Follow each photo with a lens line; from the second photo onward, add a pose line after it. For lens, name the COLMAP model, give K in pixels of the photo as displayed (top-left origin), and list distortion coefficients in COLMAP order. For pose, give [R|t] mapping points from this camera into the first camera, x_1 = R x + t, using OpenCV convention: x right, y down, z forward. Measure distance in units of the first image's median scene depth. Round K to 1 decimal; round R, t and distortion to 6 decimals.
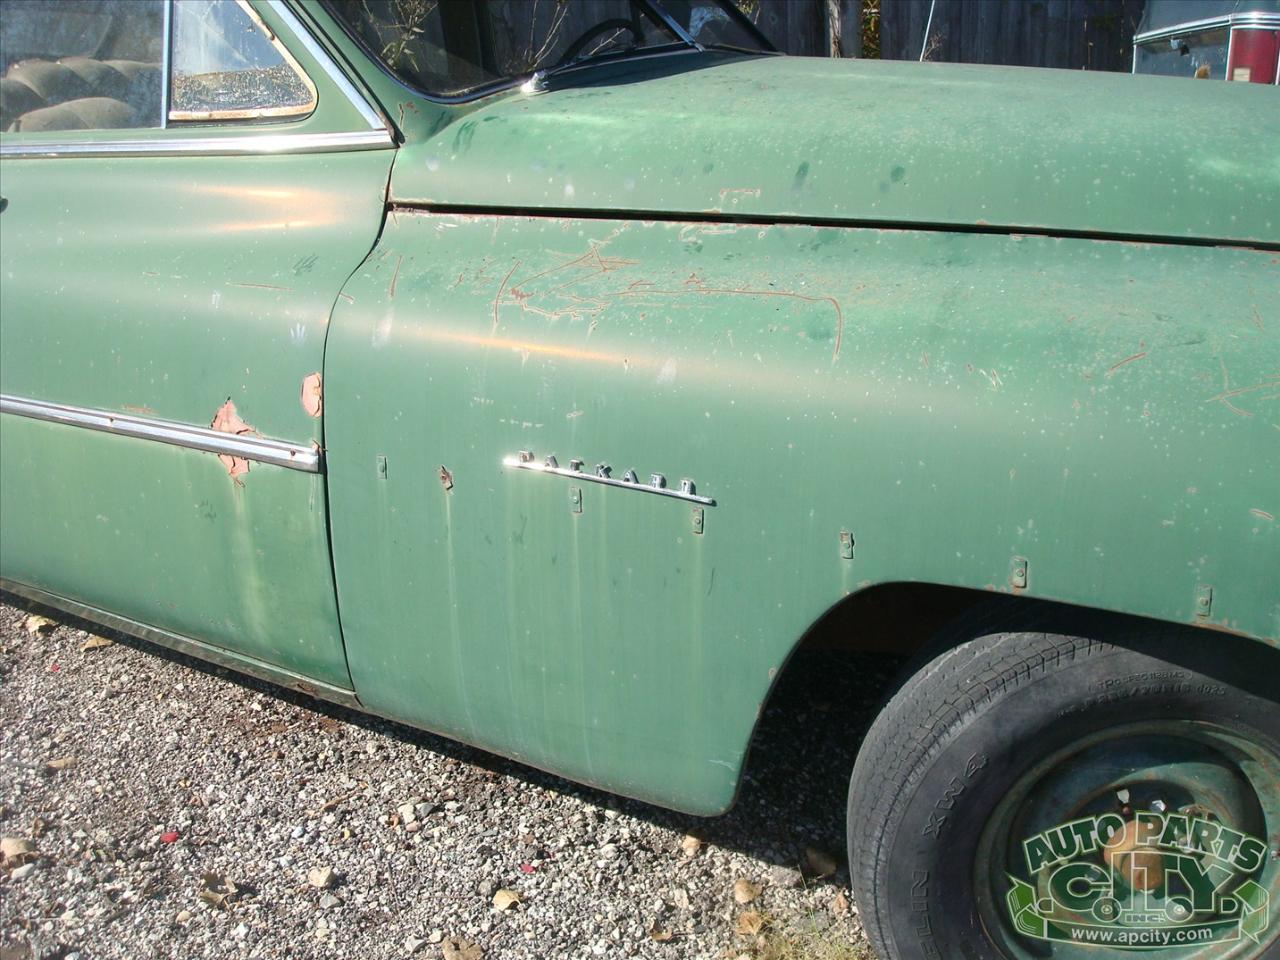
lens RADIAL K [[1329.2, 0, 640.0], [0, 1329.2, 480.0], [0, 0, 1]] dist [-0.076580, -0.092178]
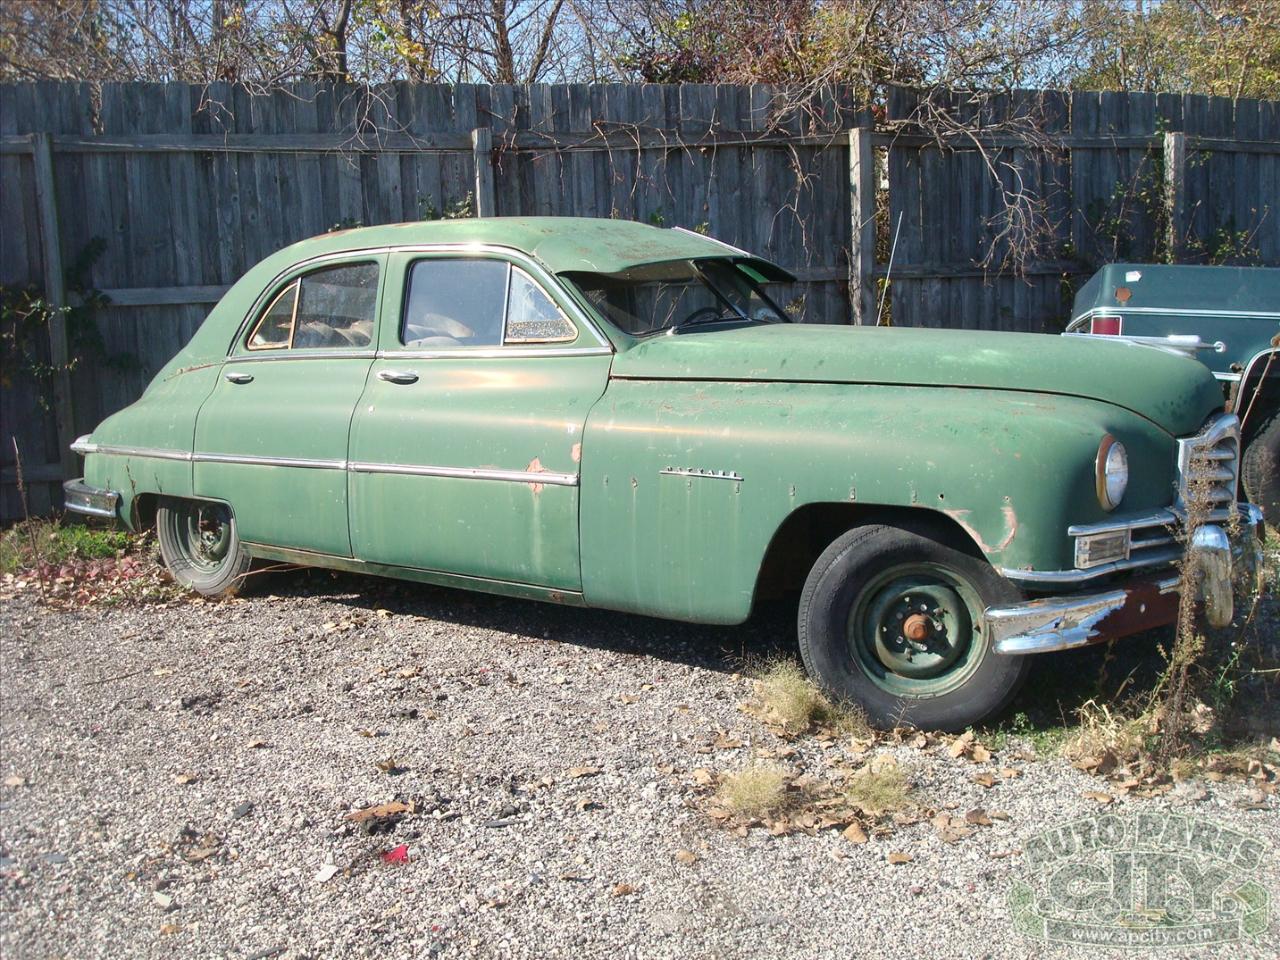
lens RADIAL K [[1329.2, 0, 640.0], [0, 1329.2, 480.0], [0, 0, 1]] dist [-0.076580, -0.092178]
pose [[0.997794, 0.024807, -0.061578, 0.011705], [-0.037779, 0.974899, -0.219420, 0.487373], [0.054589, 0.221262, 0.973685, -1.257250]]
